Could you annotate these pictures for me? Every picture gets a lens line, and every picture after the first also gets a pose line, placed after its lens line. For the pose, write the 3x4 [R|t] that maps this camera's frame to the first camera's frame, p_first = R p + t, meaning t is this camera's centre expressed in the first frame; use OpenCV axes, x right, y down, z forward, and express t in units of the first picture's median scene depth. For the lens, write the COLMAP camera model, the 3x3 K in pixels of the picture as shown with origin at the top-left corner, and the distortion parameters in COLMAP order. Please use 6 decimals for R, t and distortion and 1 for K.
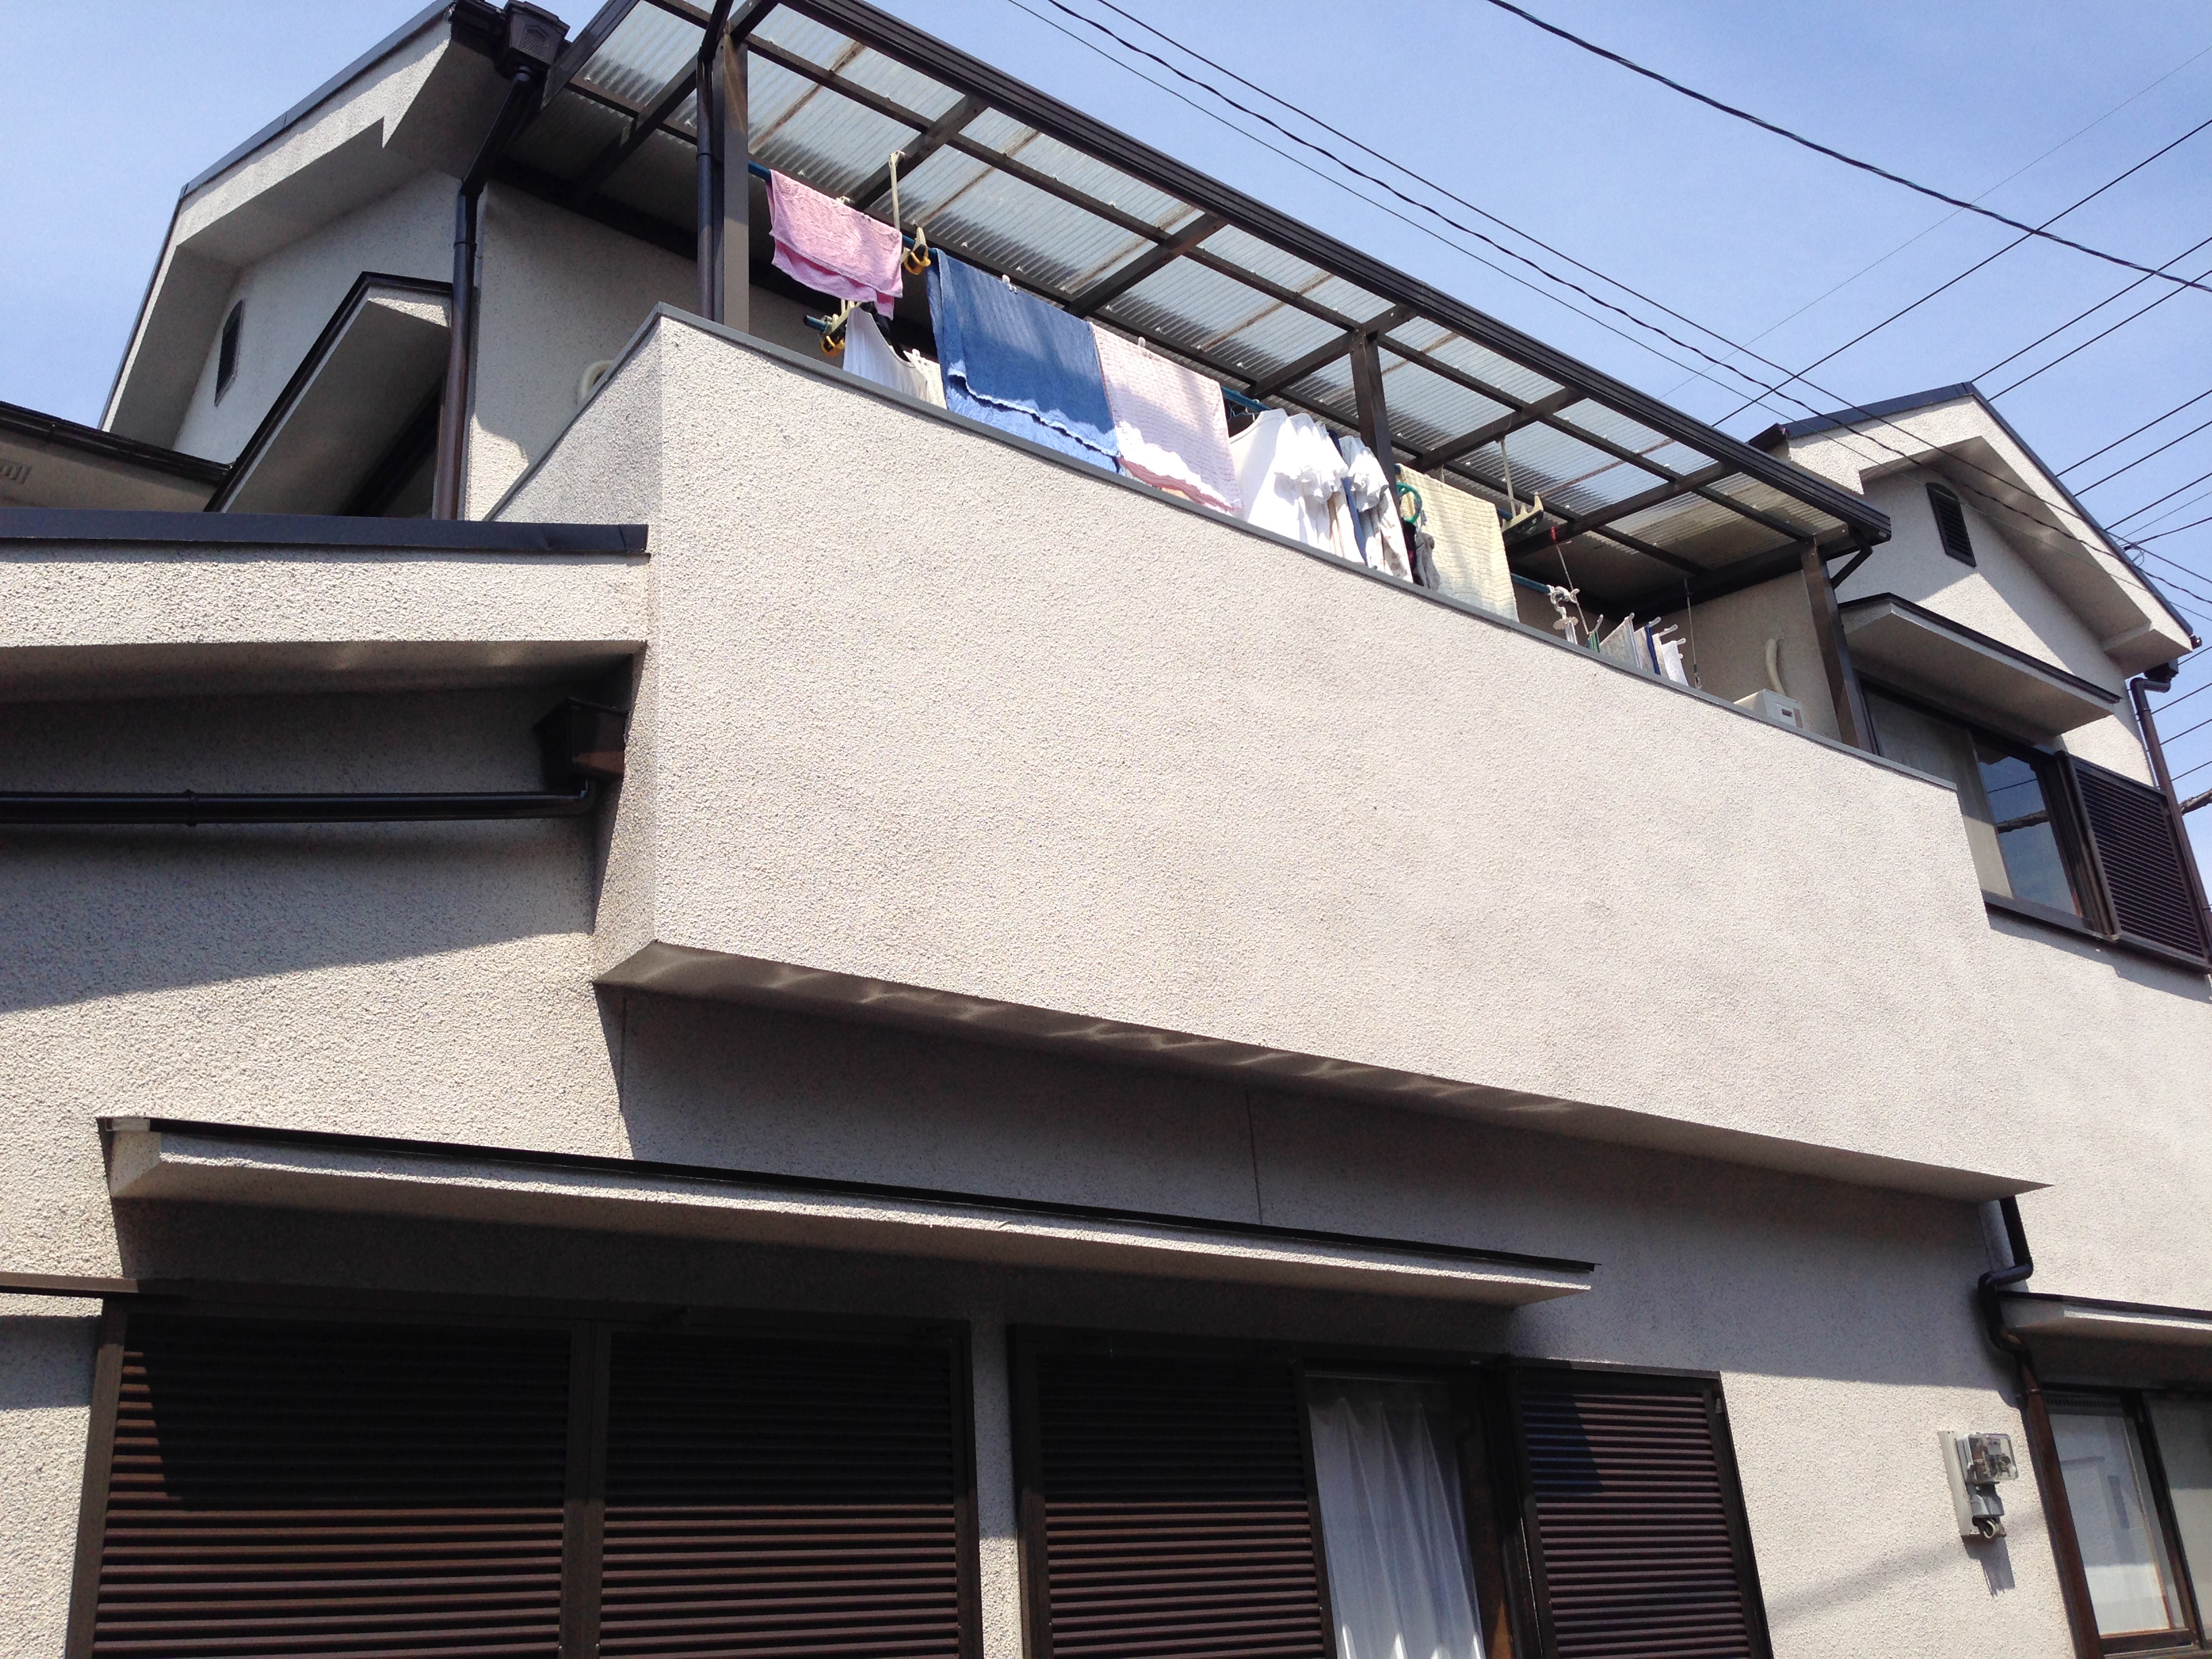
lens RADIAL K [[2038.4, 0, 1106.0], [0, 2038.4, 829.5], [0, 0, 1]] dist [0.140805, -0.256923]
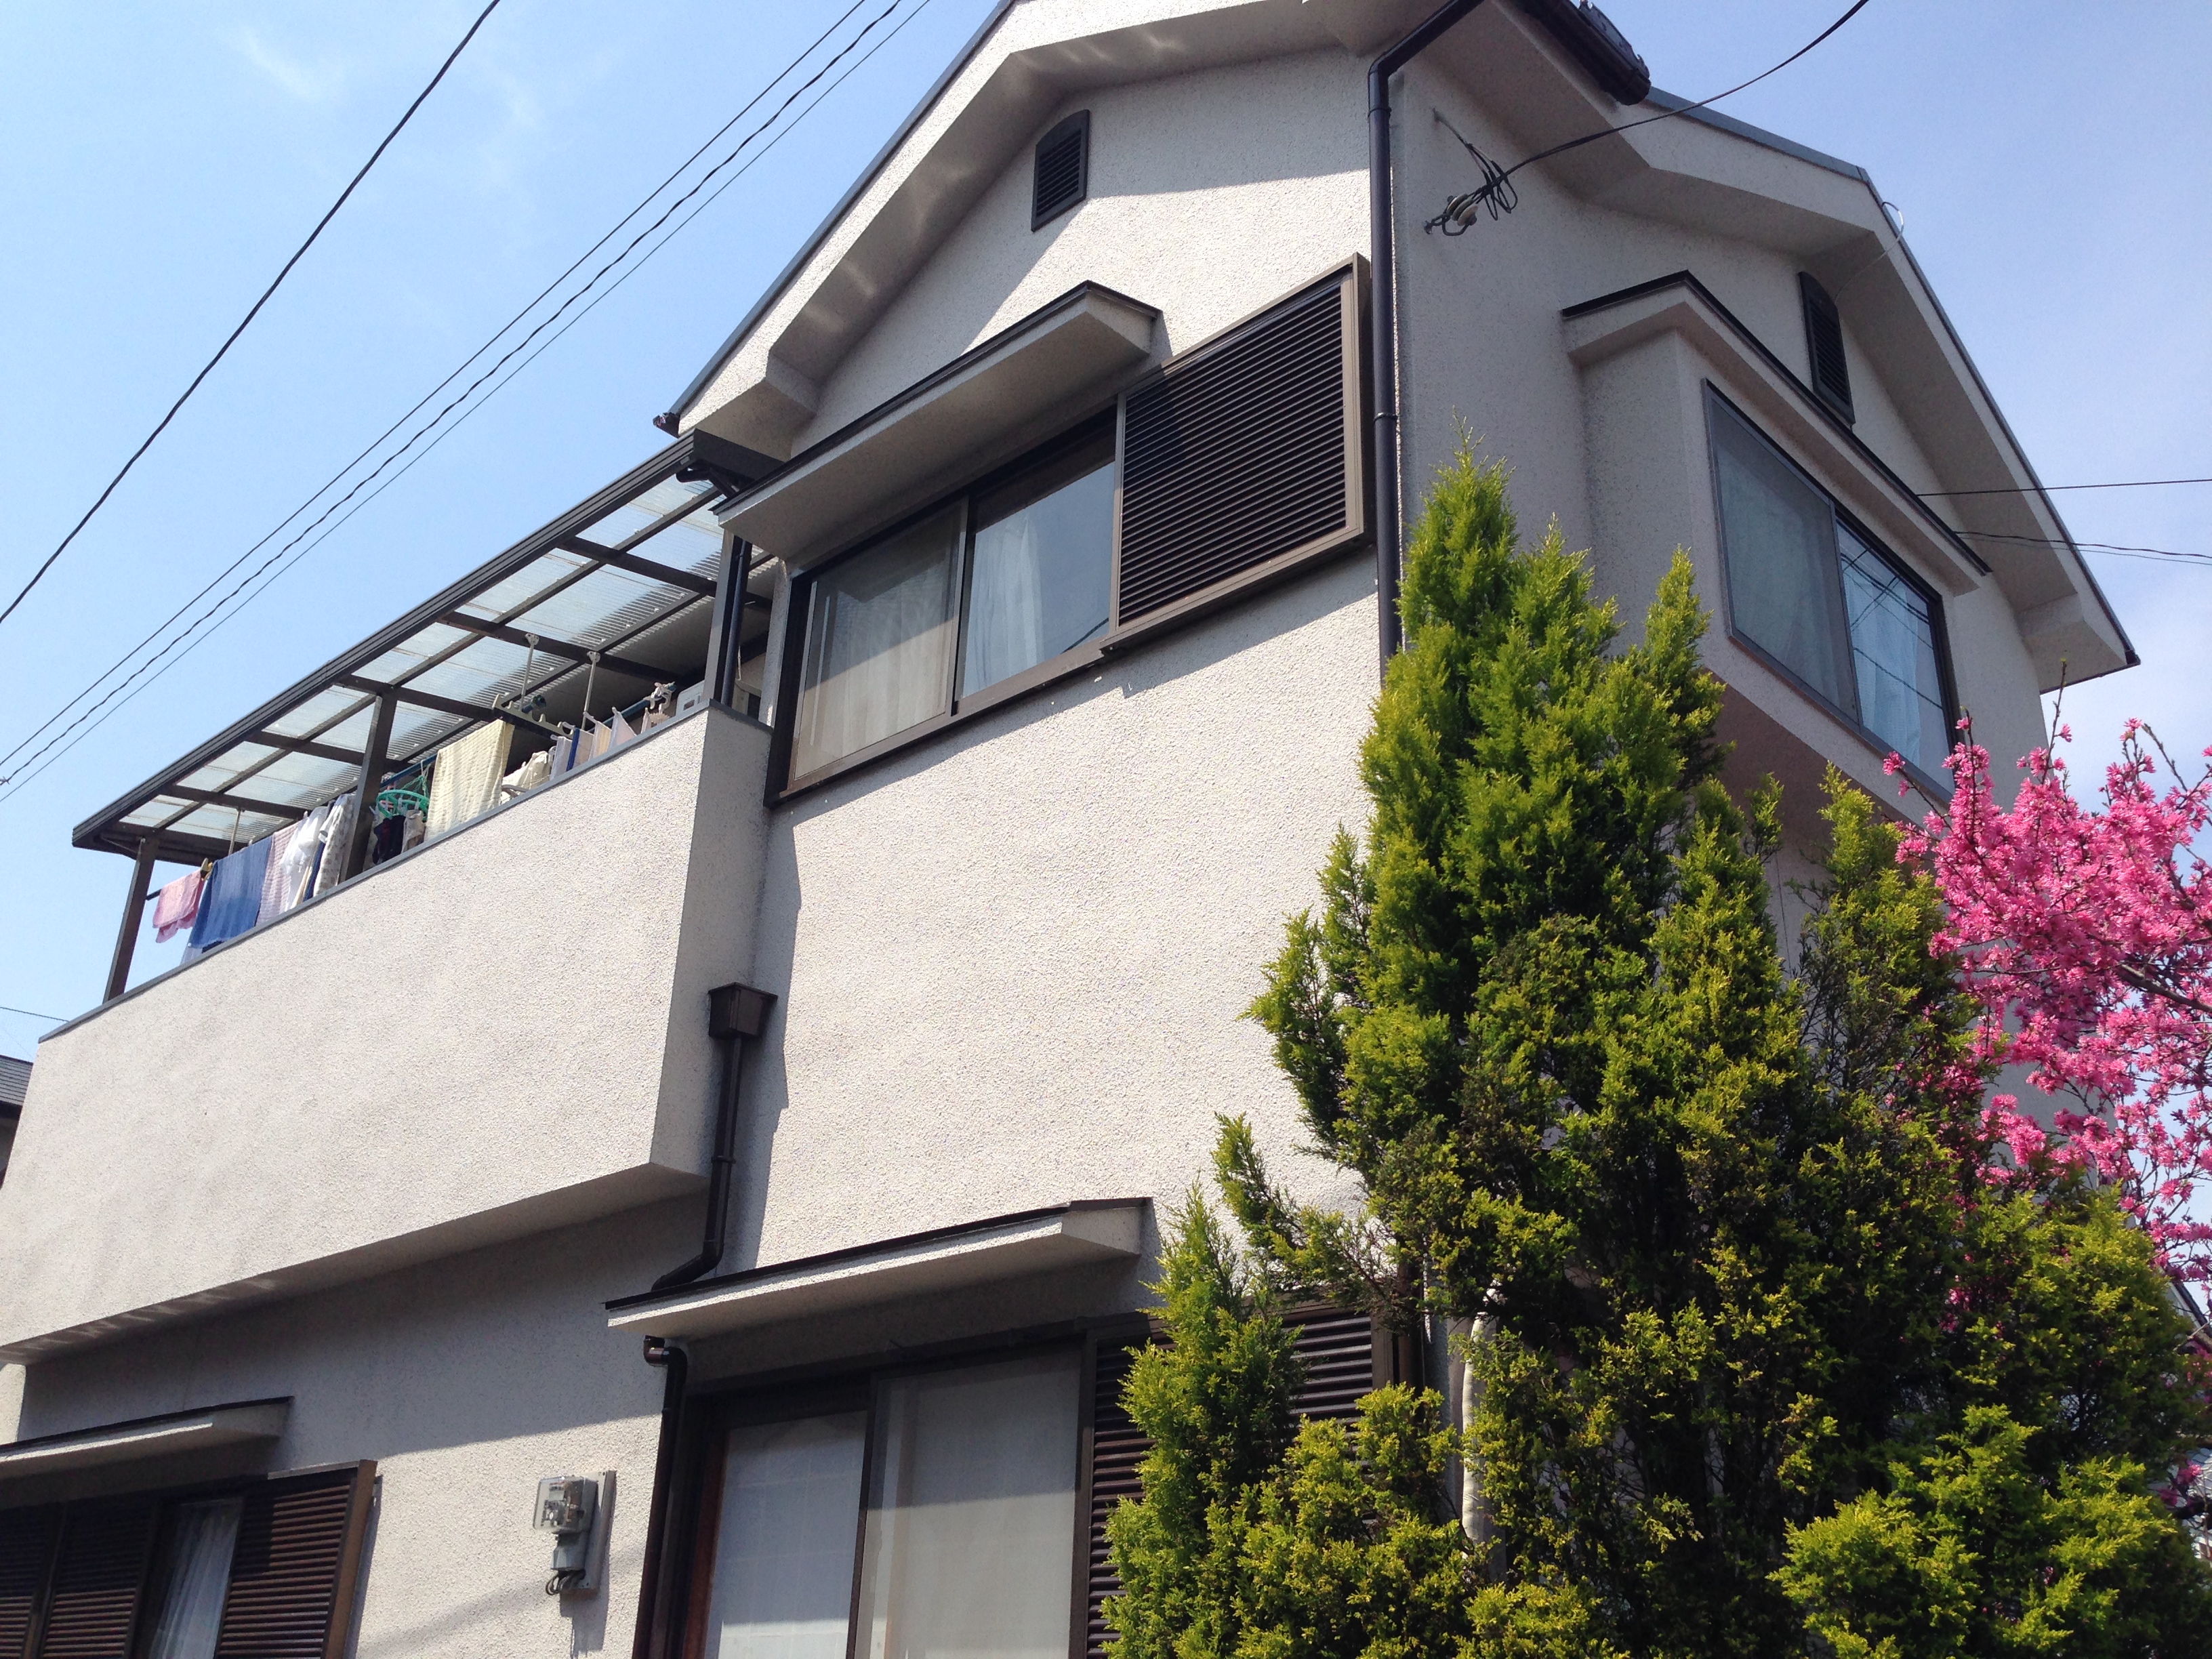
lens RADIAL K [[2038.4, 0, 1106.0], [0, 2038.4, 829.5], [0, 0, 1]] dist [0.140805, -0.256923]
pose [[0.147271, -0.340377, -0.928685, 1.424016], [0.350033, 0.896096, -0.272925, 0.373415], [0.925088, -0.284877, 0.251112, 1.090006]]
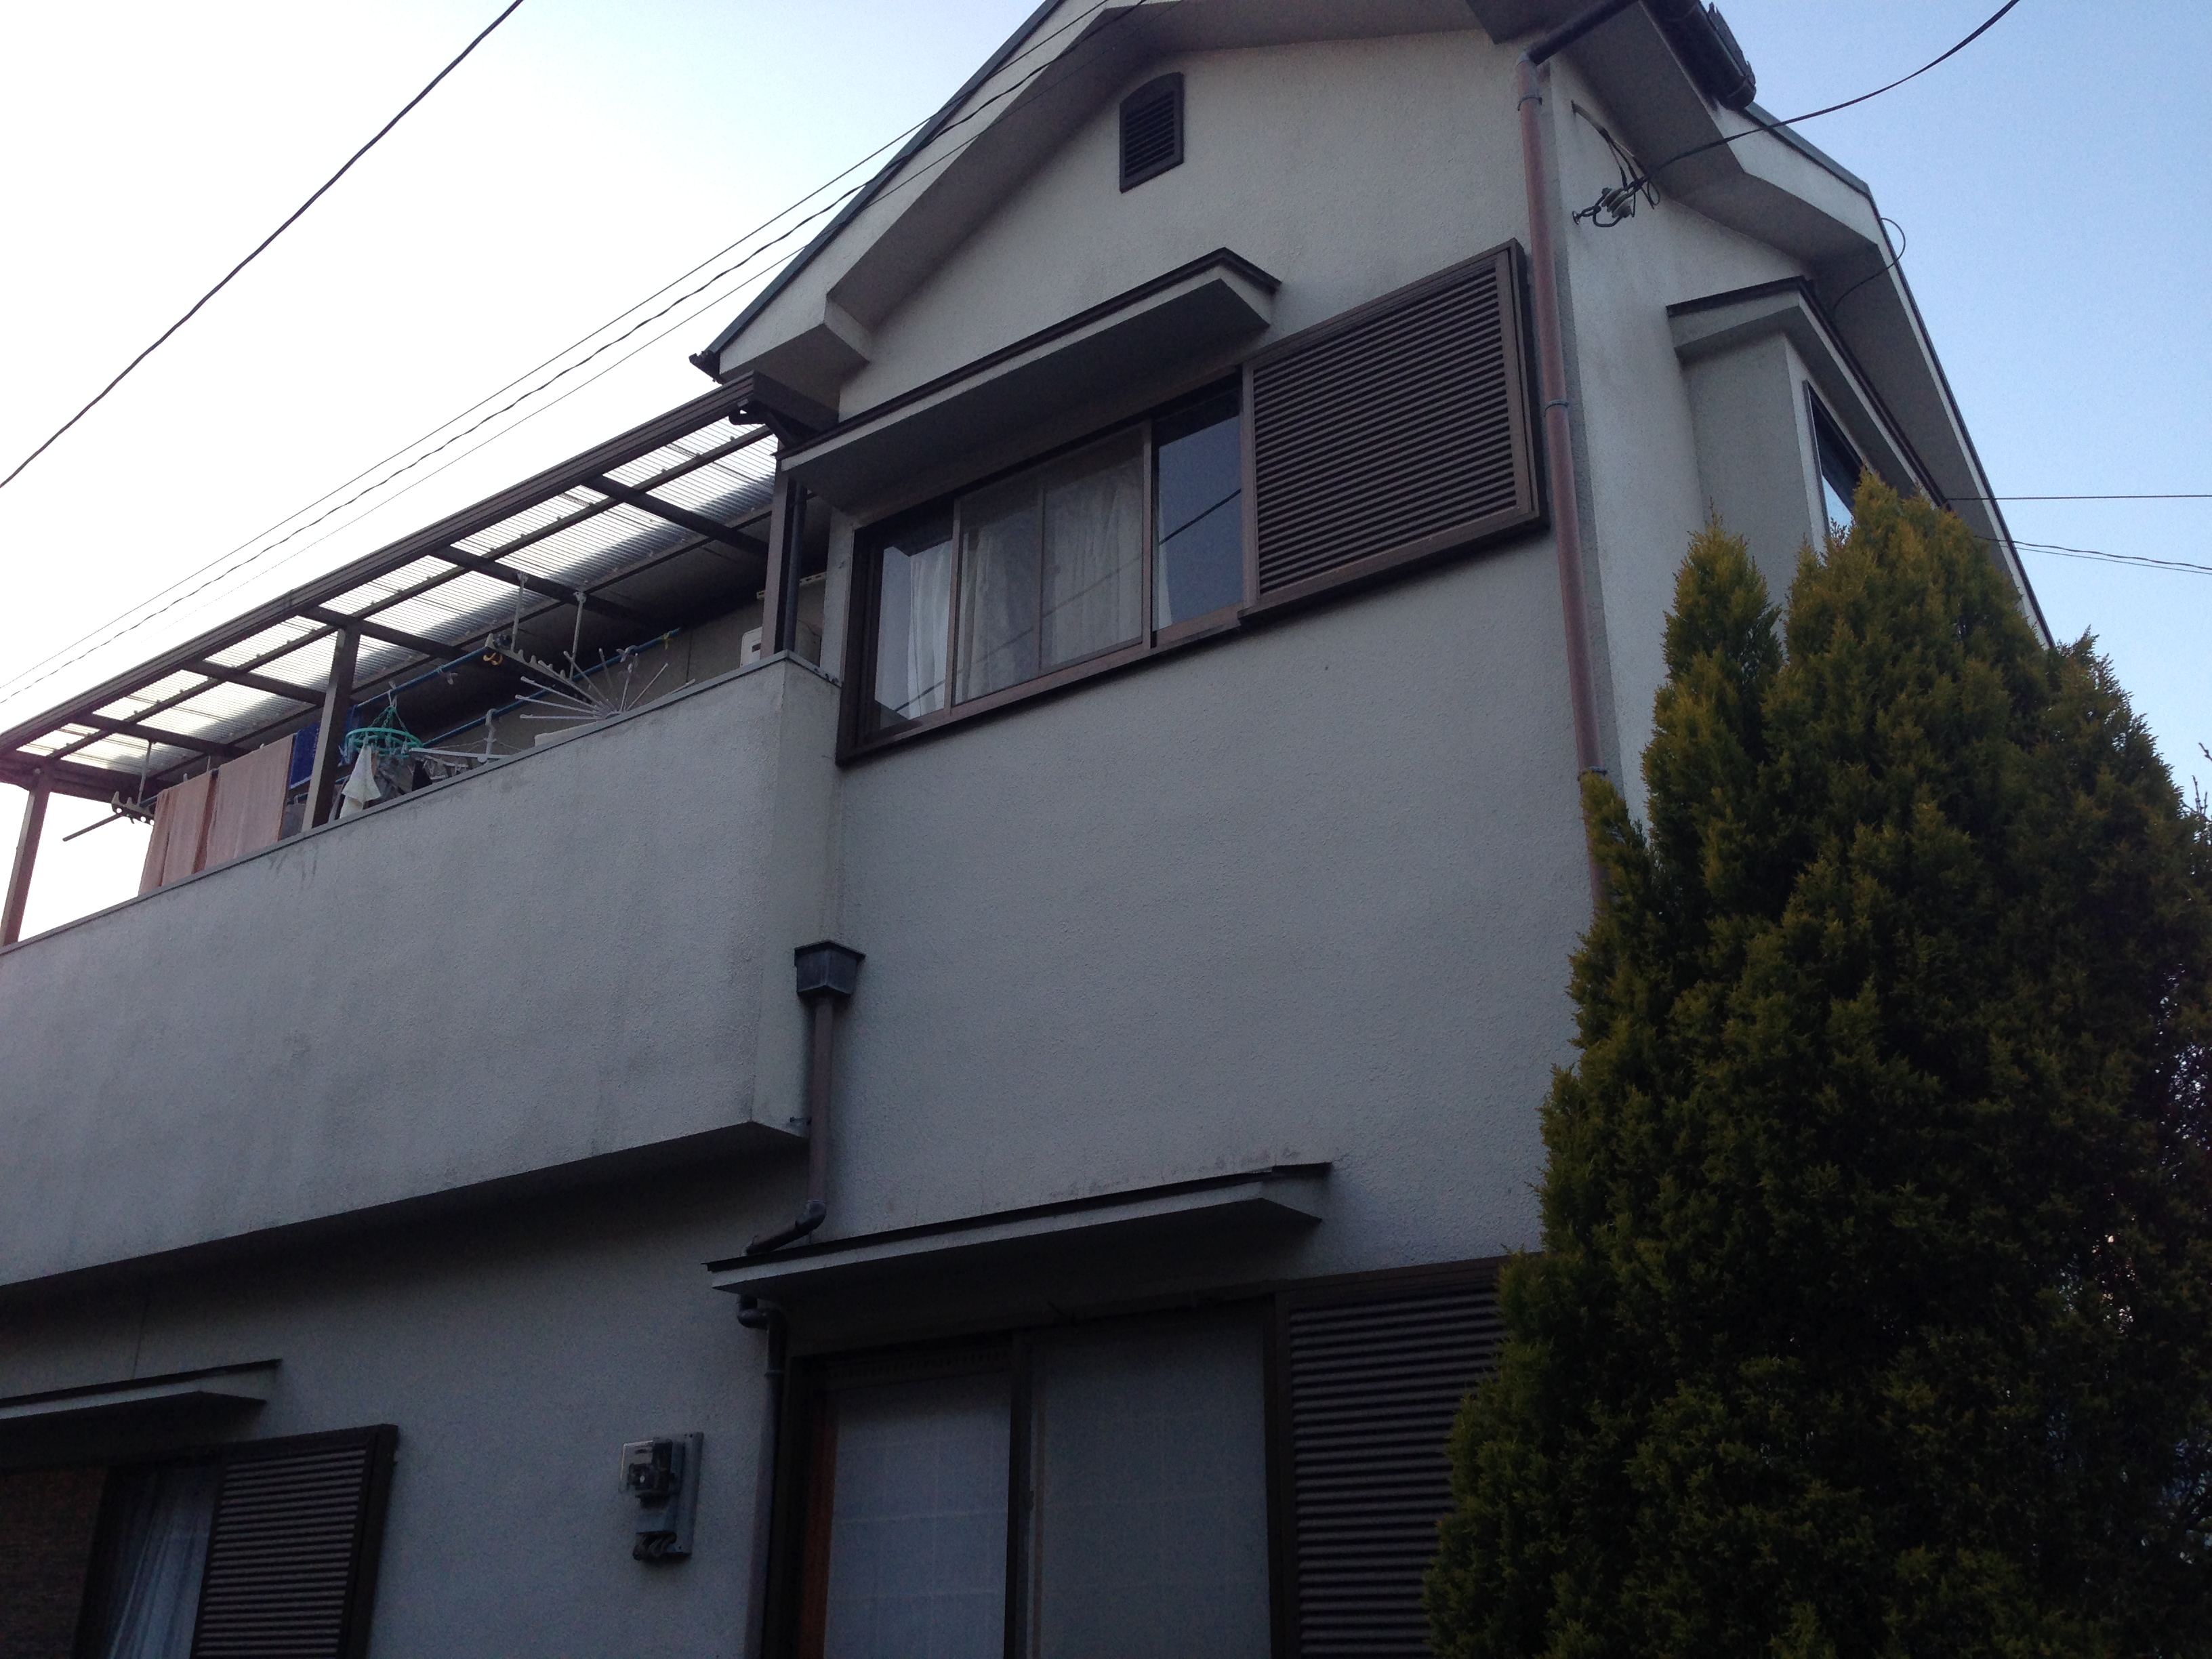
lens RADIAL K [[2028.9, 0, 1106.0], [0, 2028.9, 829.5], [0, 0, 1]] dist [0.056897, -0.021384]
pose [[0.276878, -0.313003, -0.908498, 1.382762], [0.356629, 0.911406, -0.205317, 0.304189], [0.892275, -0.267149, 0.363974, 0.933161]]
